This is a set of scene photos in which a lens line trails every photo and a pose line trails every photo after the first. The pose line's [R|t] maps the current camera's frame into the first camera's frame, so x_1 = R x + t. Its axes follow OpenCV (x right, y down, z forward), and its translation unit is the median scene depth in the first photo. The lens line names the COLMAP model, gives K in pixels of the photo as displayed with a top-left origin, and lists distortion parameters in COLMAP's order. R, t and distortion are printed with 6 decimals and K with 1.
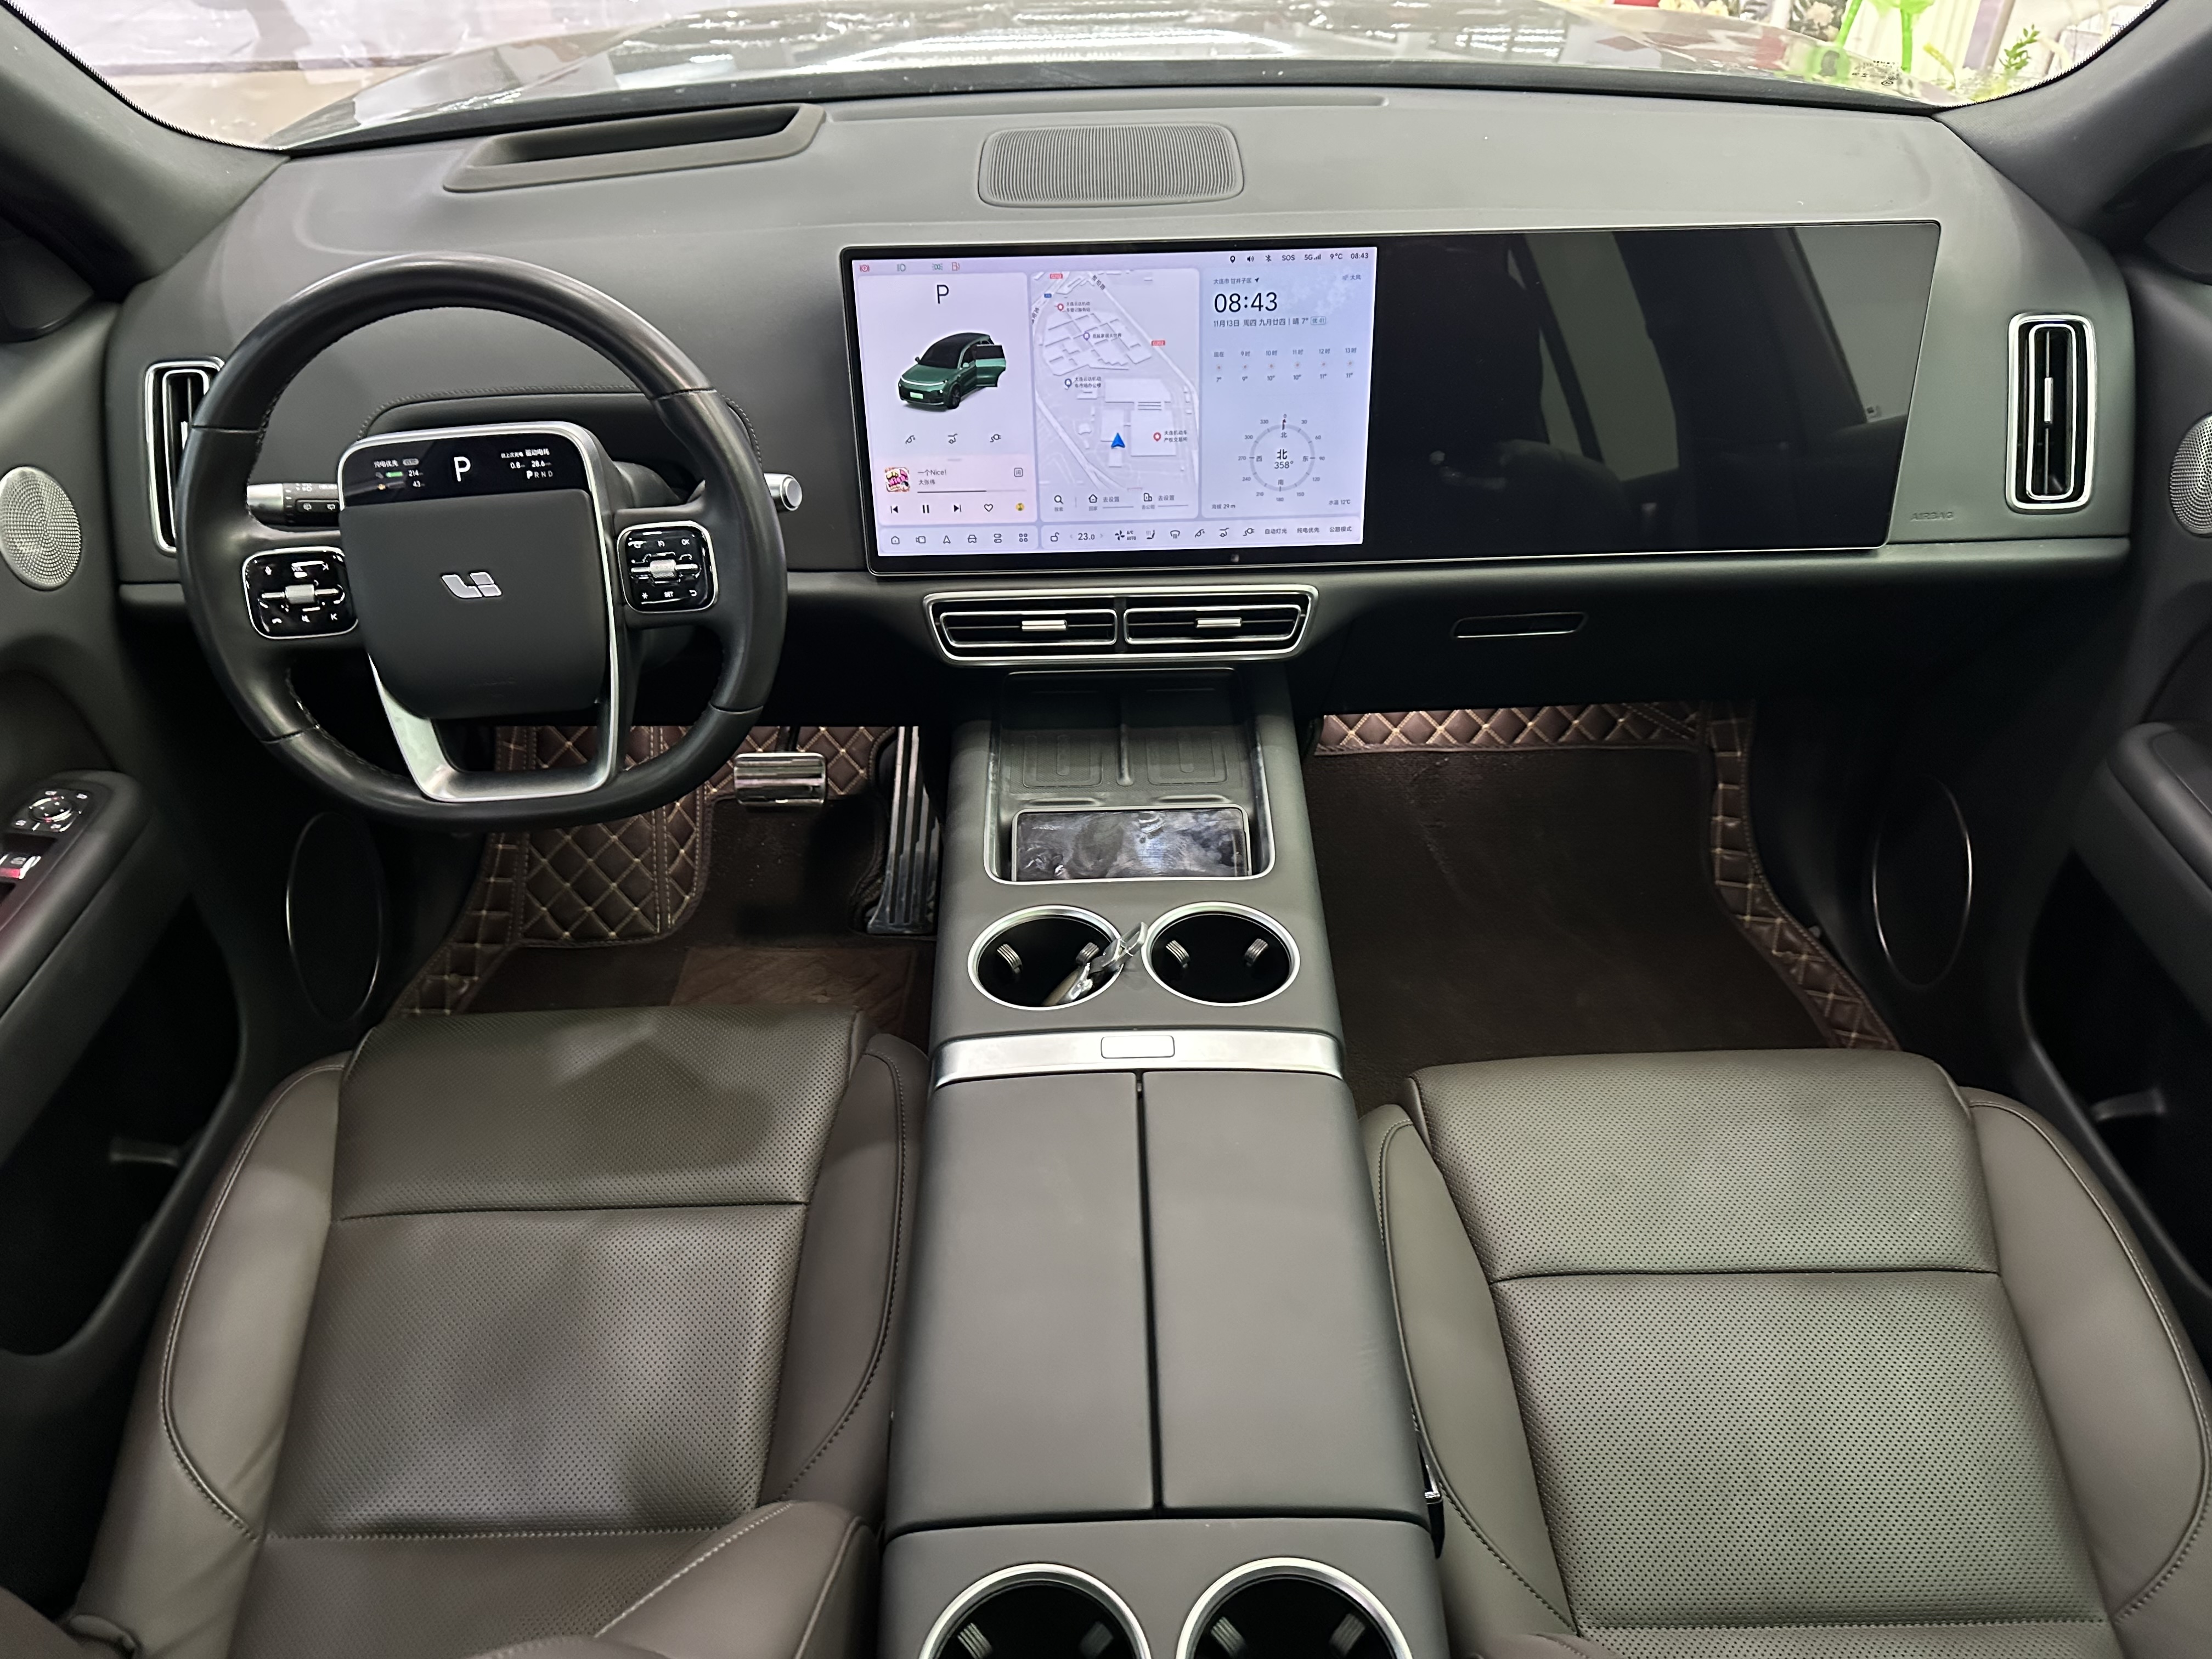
lens RADIAL K [[1551.5, 0, 1111.2], [0, 1551.5, 832.1], [0, 0, 1]] dist [0.035202, -0.056506]
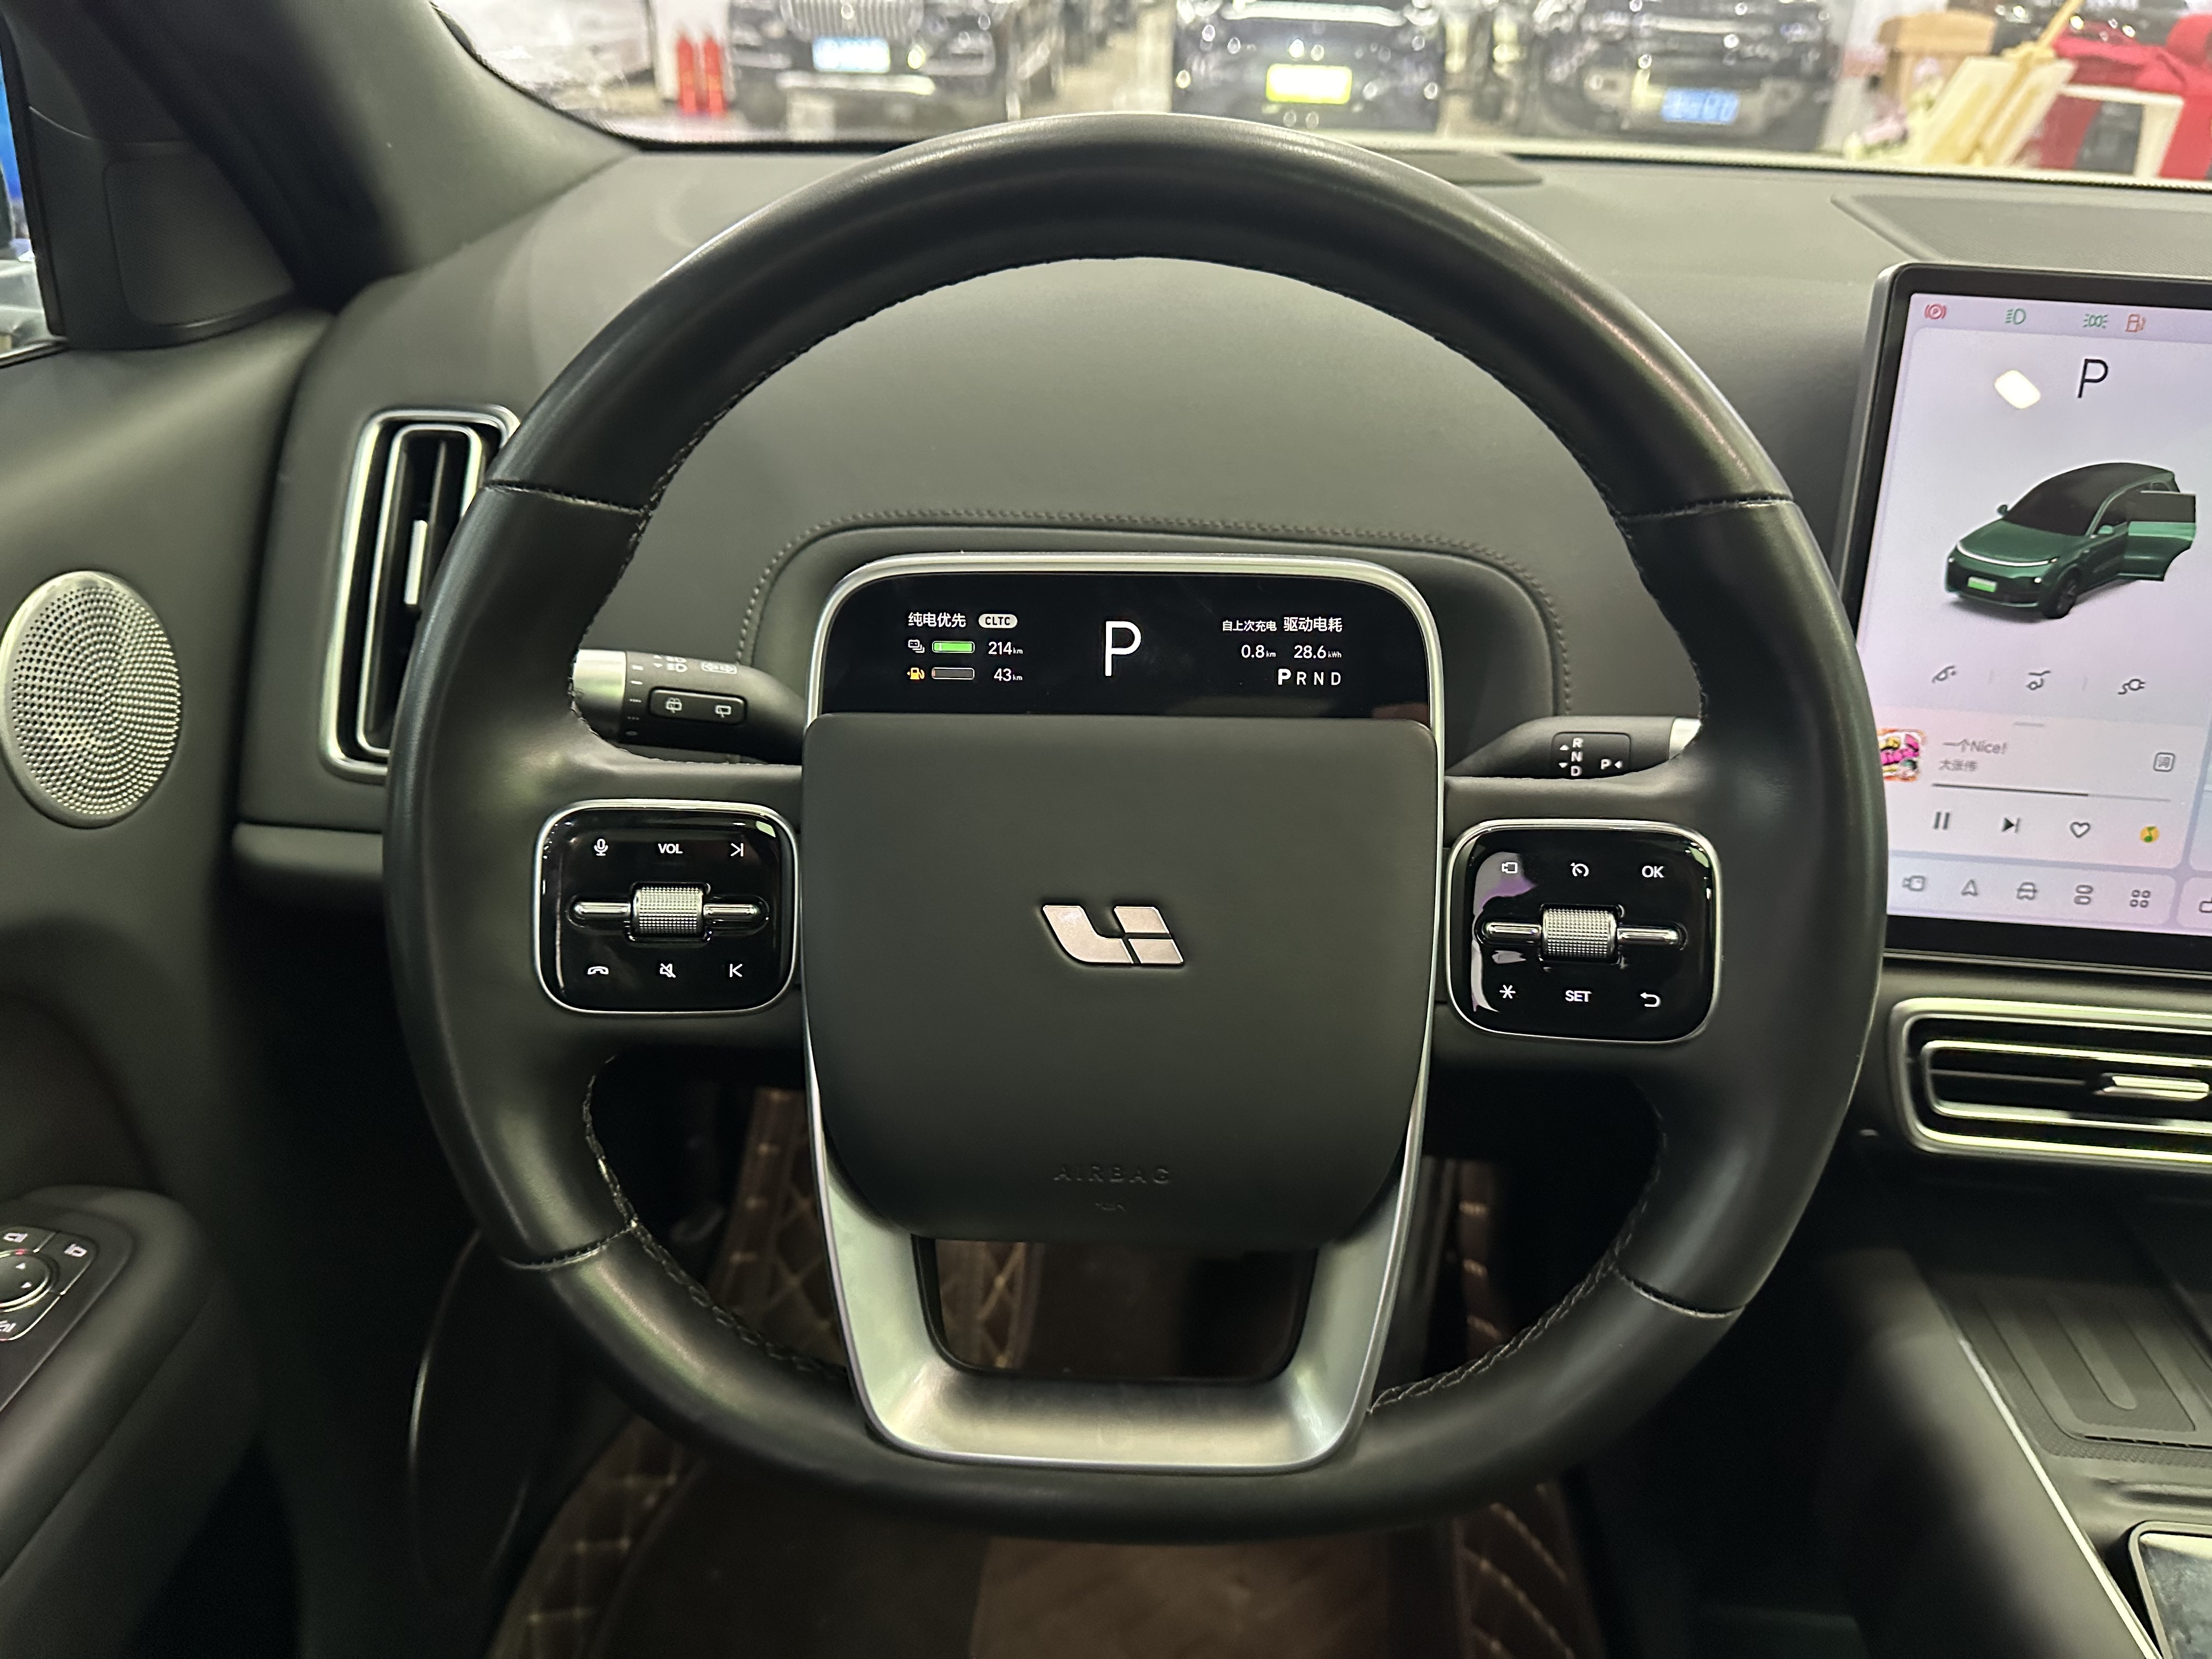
lens RADIAL K [[1551.5, 0, 1097.7], [0, 1551.5, 818.4], [0, 0, 1]] dist [0.035202, -0.056506]
pose [[0.994526, 0.090944, -0.051442, -0.356245], [-0.098636, 0.979598, -0.175094, -0.106222], [0.034469, 0.179209, 0.983207, 0.548654]]
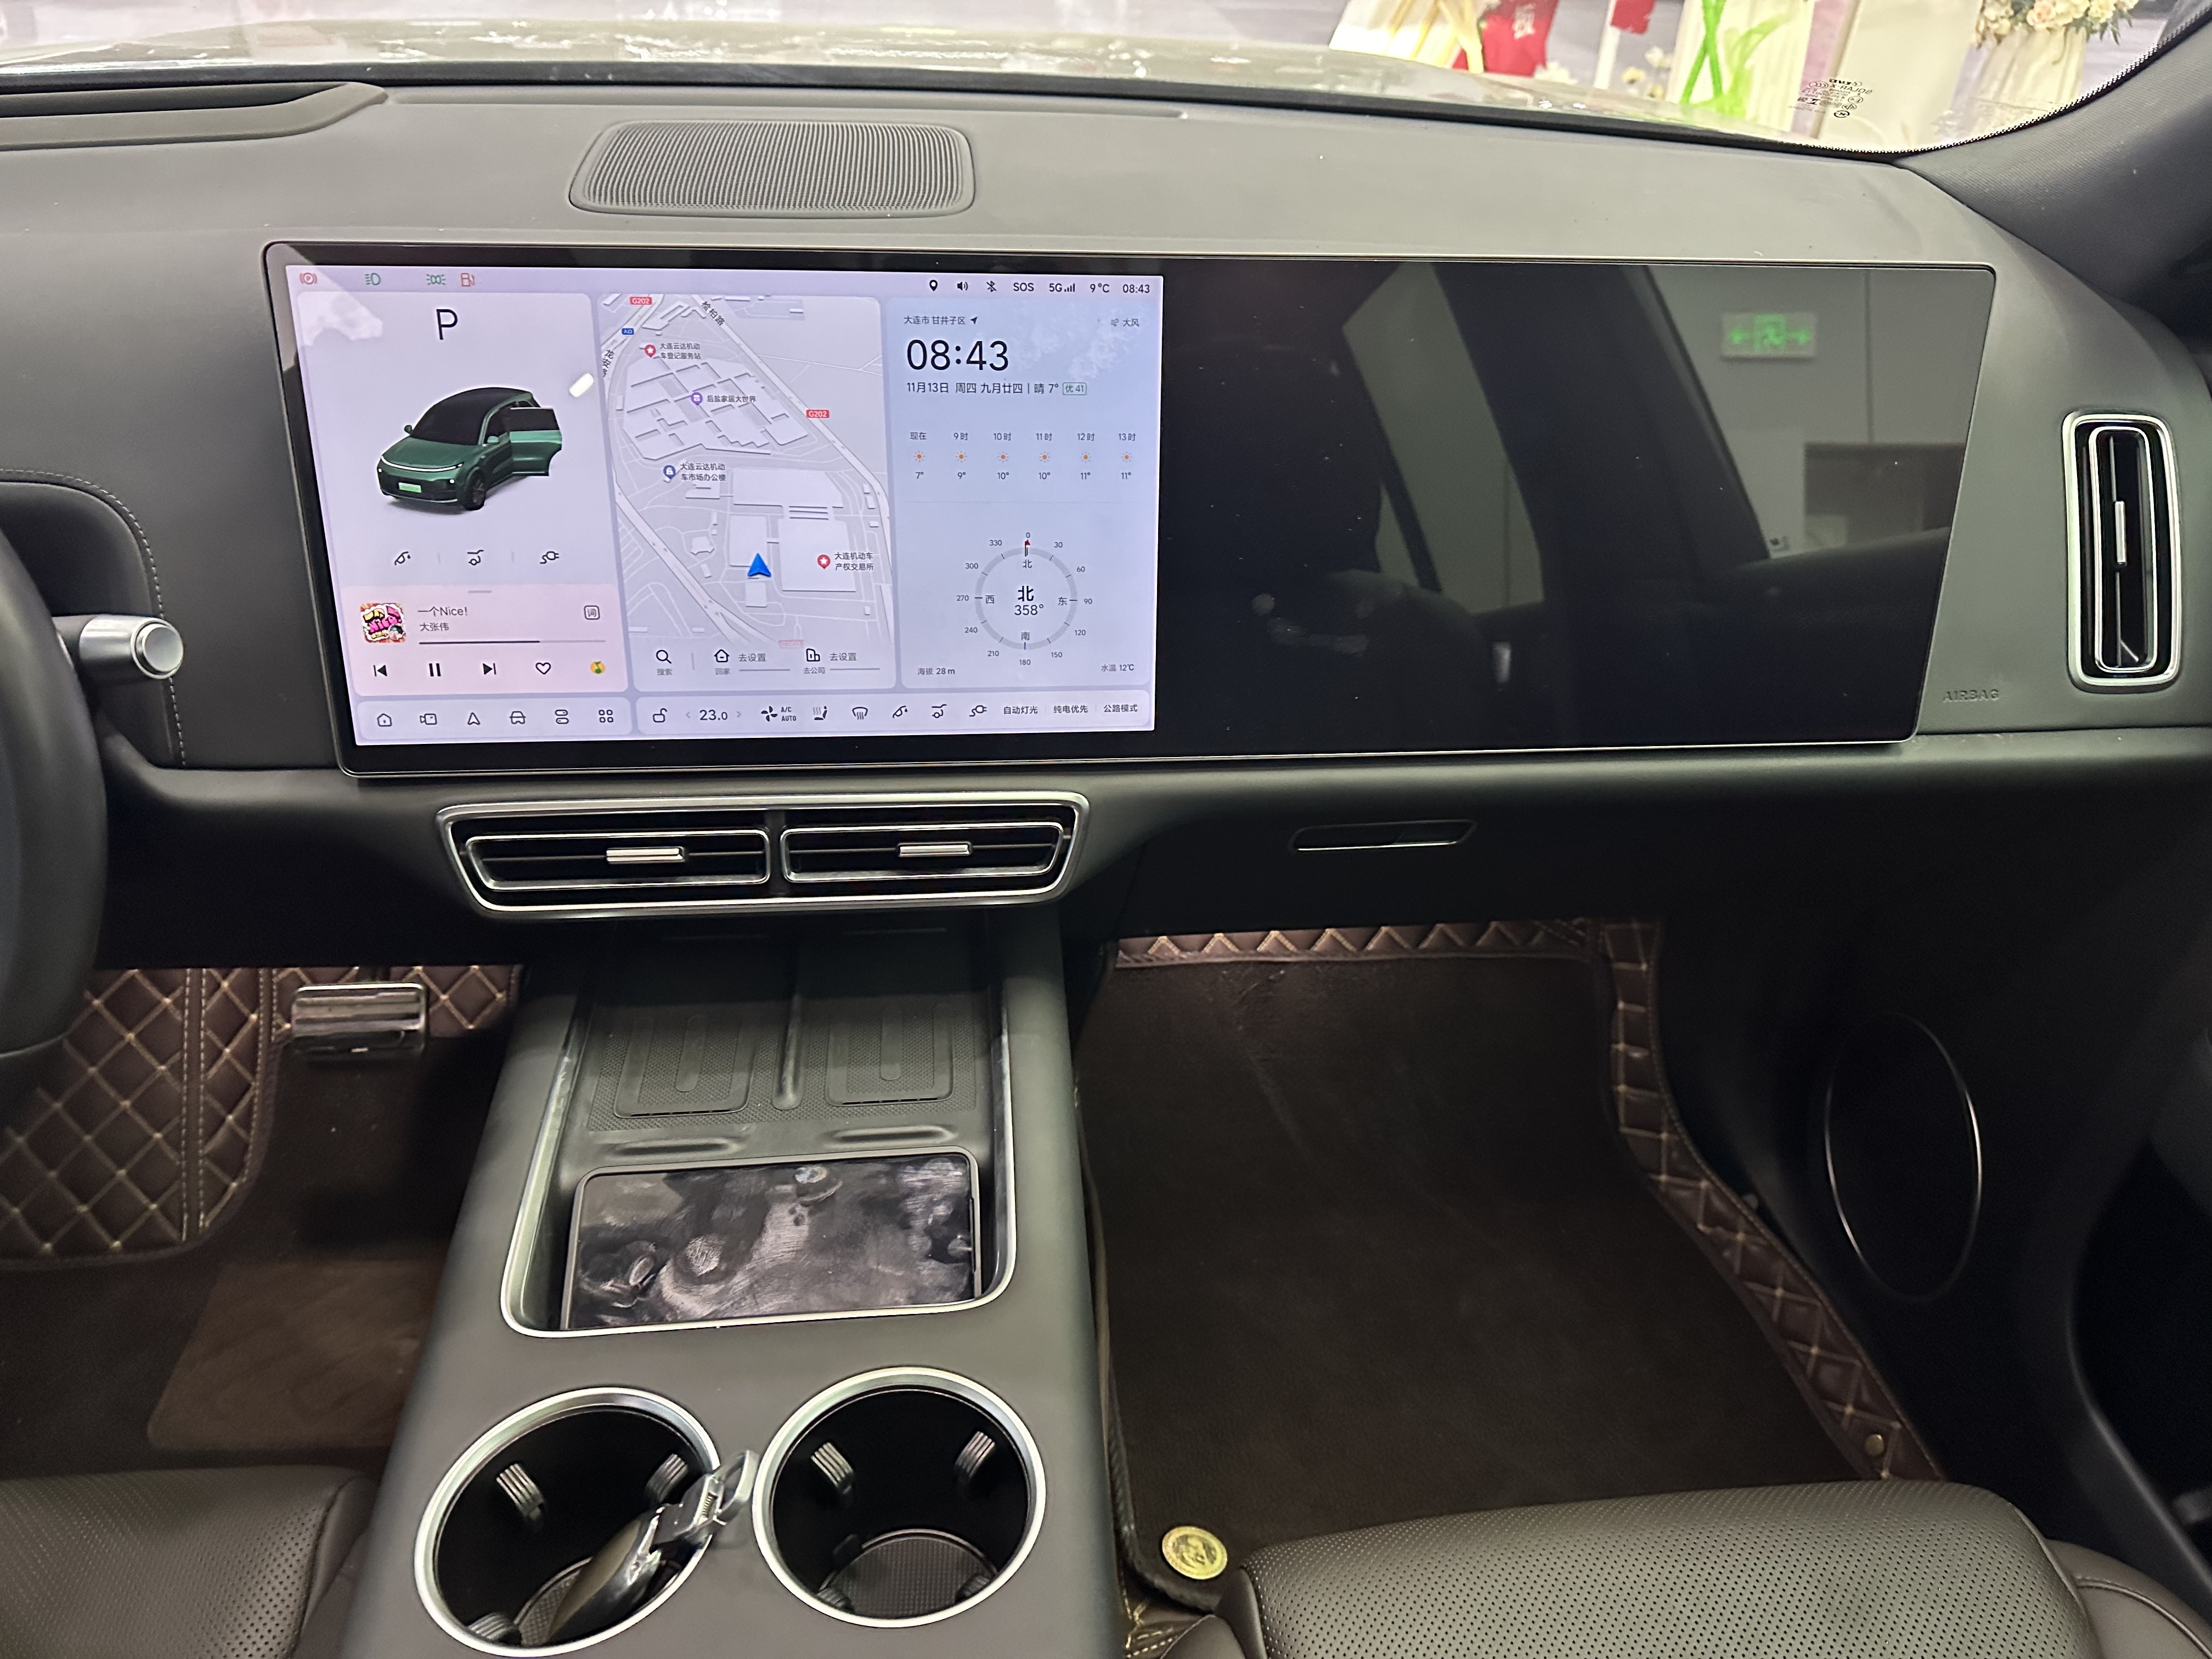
lens RADIAL K [[1551.5, 0, 1112.2], [0, 1551.5, 823.8], [0, 0, 1]] dist [0.035202, -0.056506]
pose [[0.994197, -0.001765, 0.107562, 0.079732], [0.010146, 0.996946, -0.077426, -0.101942], [-0.107097, 0.078068, 0.991179, 0.383467]]
